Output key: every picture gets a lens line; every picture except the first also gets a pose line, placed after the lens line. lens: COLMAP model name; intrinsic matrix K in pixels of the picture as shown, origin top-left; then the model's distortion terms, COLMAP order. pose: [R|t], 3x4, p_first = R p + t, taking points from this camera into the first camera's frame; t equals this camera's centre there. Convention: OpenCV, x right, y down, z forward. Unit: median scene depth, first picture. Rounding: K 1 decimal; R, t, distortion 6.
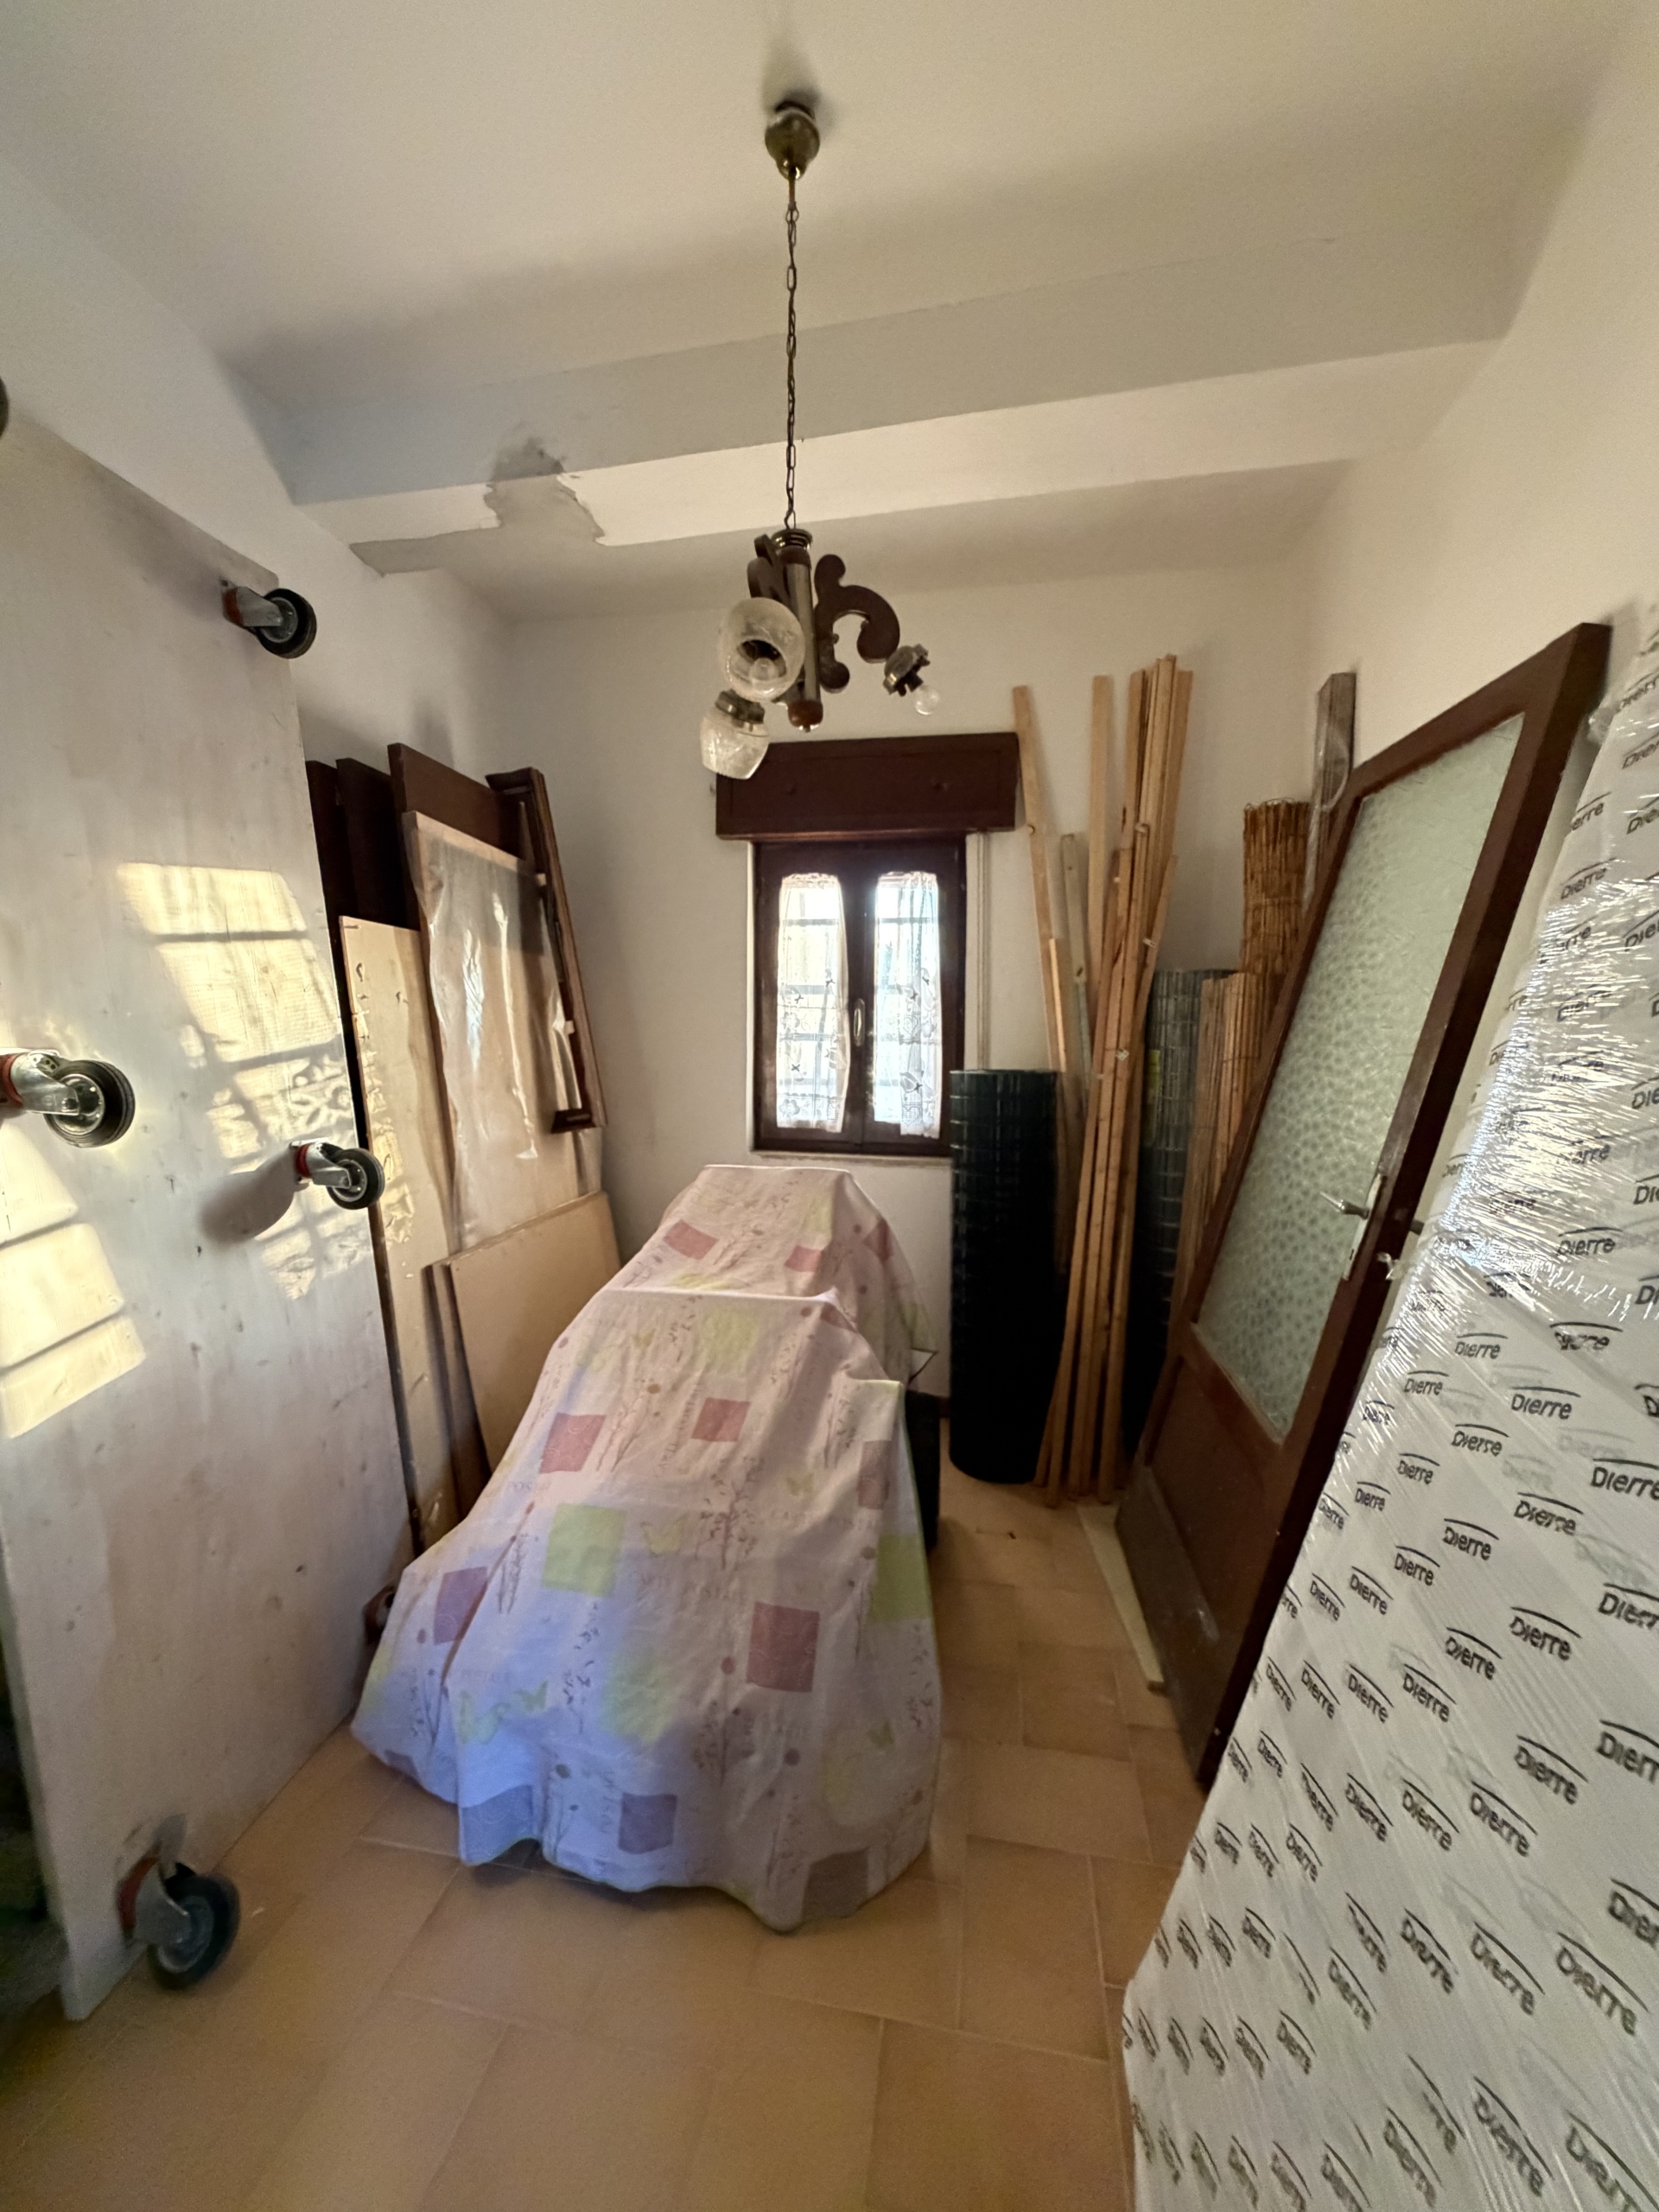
lens RADIAL K [[878.6, 0, 842.0], [0, 878.6, 1099.5], [0, 0, 1]] dist [0.000063, 0.000559]
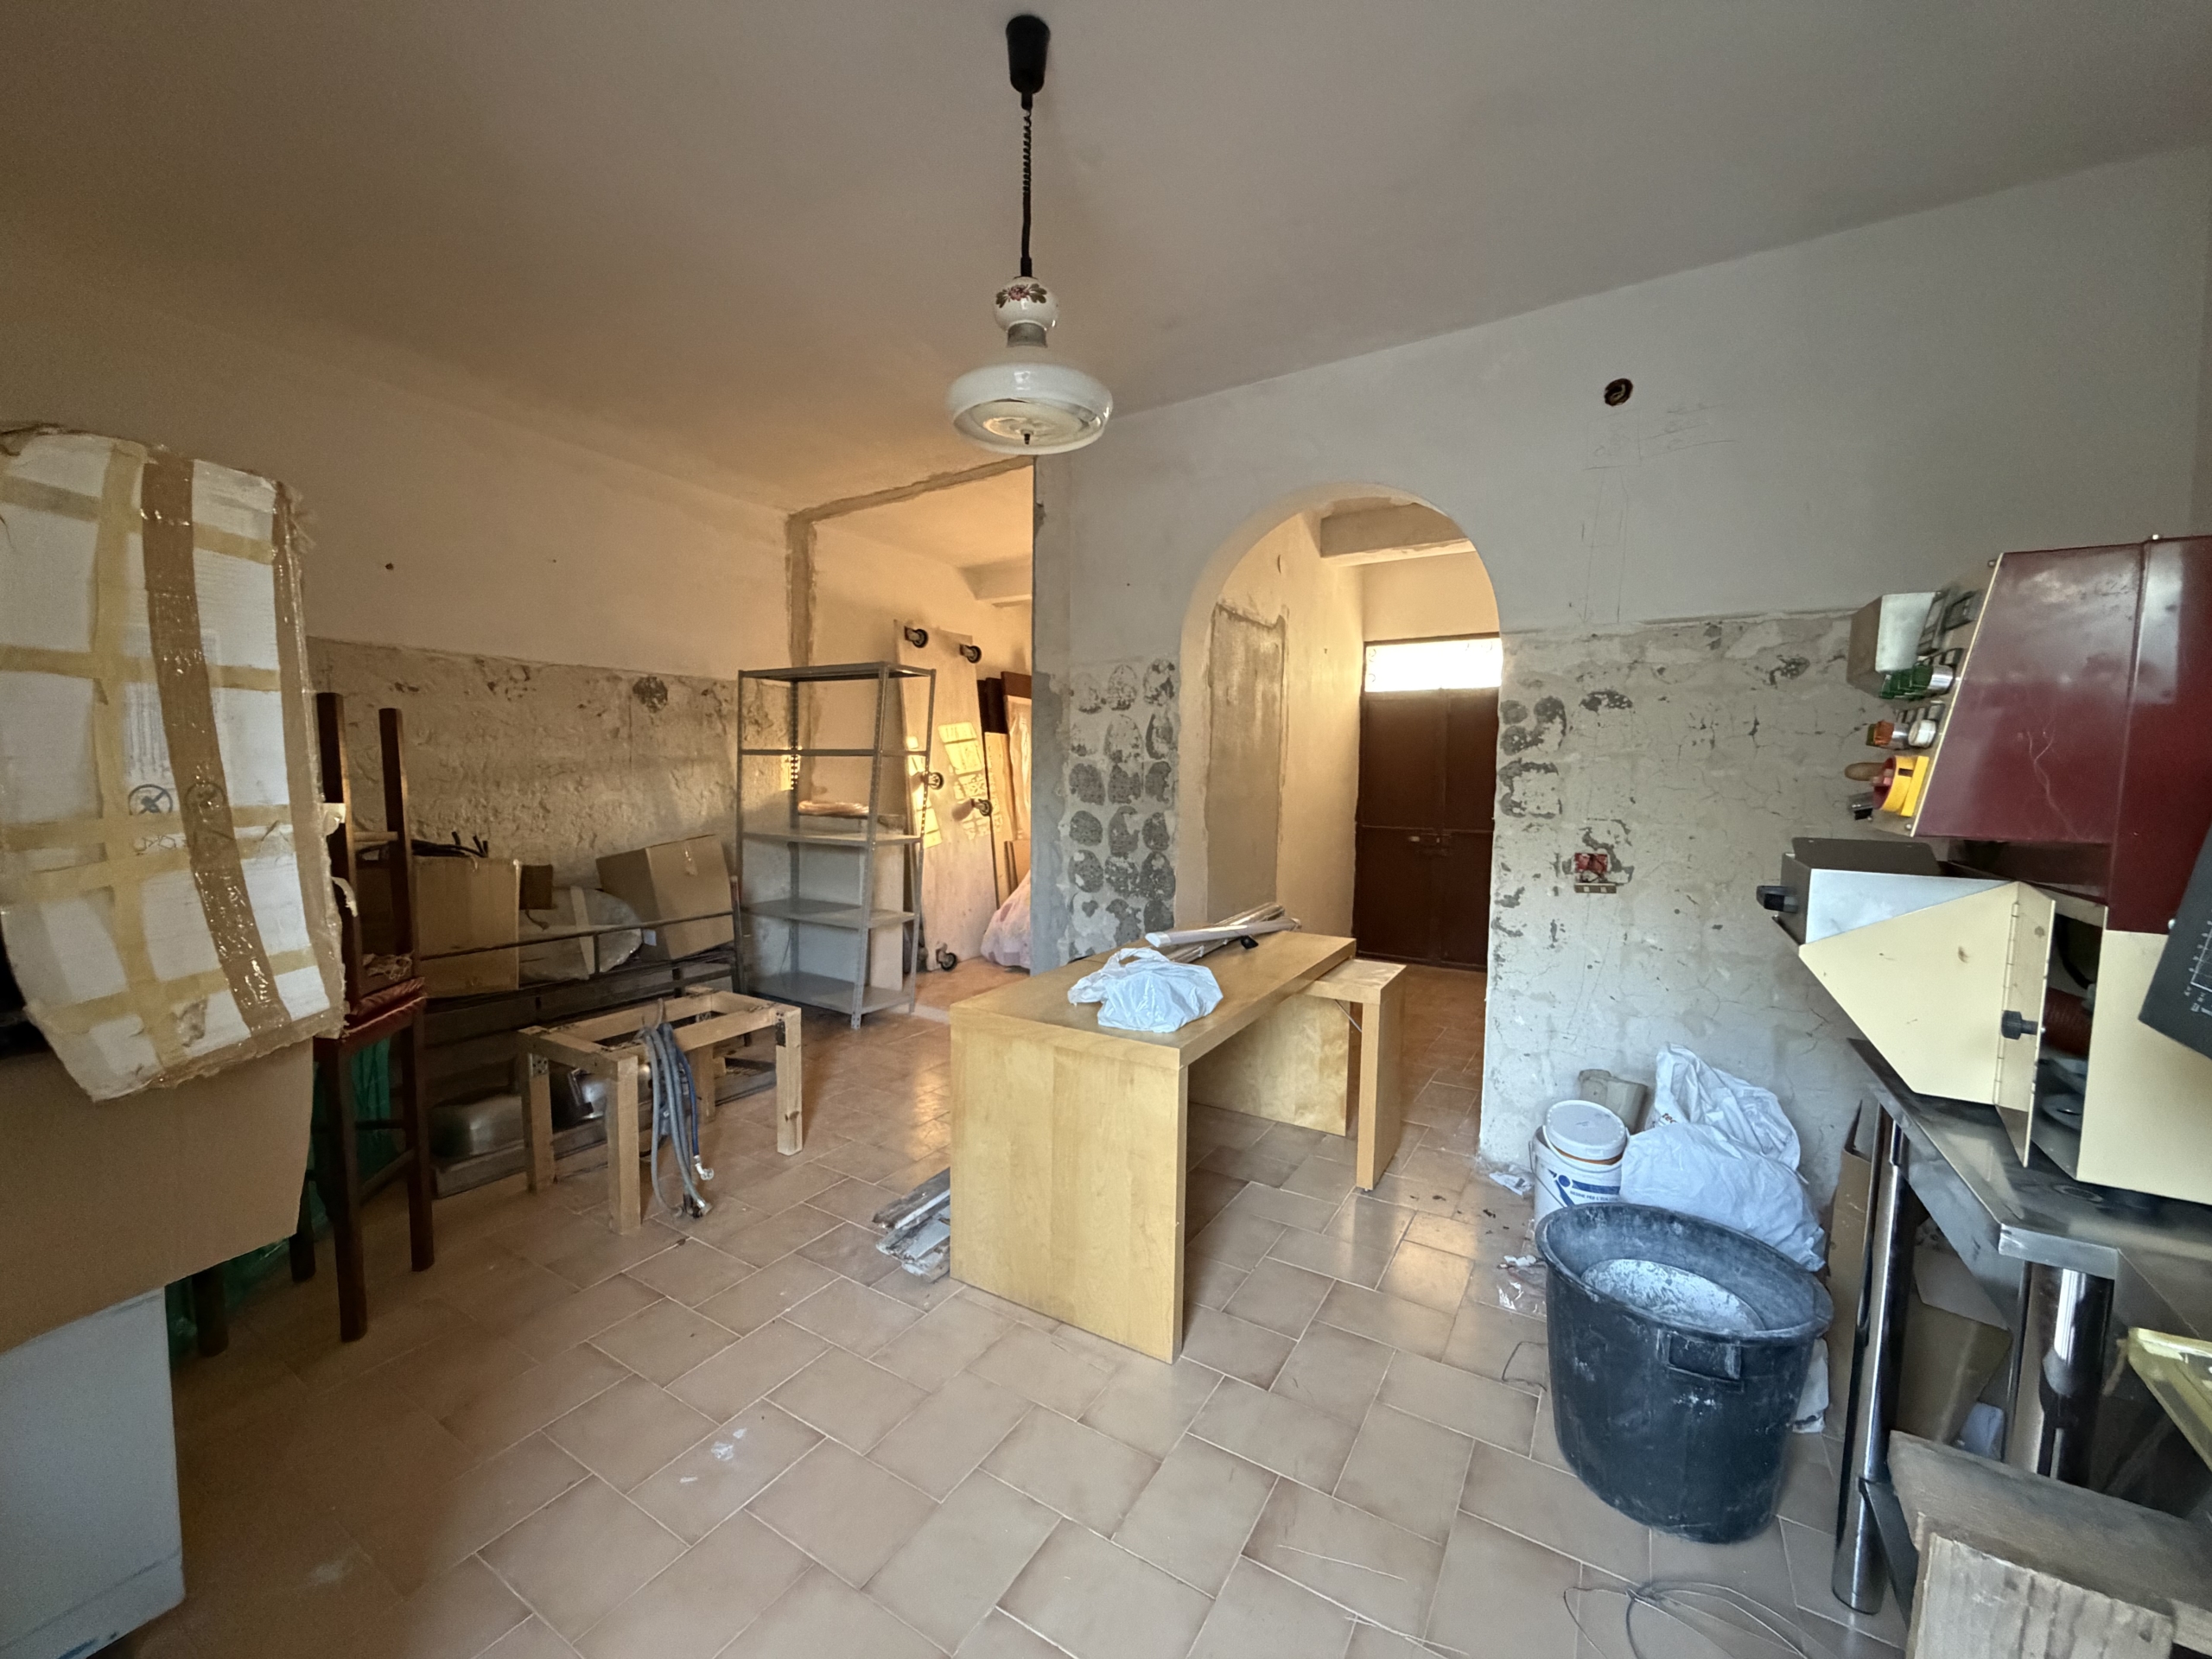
lens RADIAL K [[878.6, 0, 1105.0], [0, 878.6, 836.0], [0, 0, 1]] dist [0.000063, 0.000559]
pose [[0.927979, 0.041014, -0.370369, 1.164420], [-0.036610, 0.999151, 0.018918, 0.112544], [0.370830, -0.003996, 0.928692, -2.037601]]
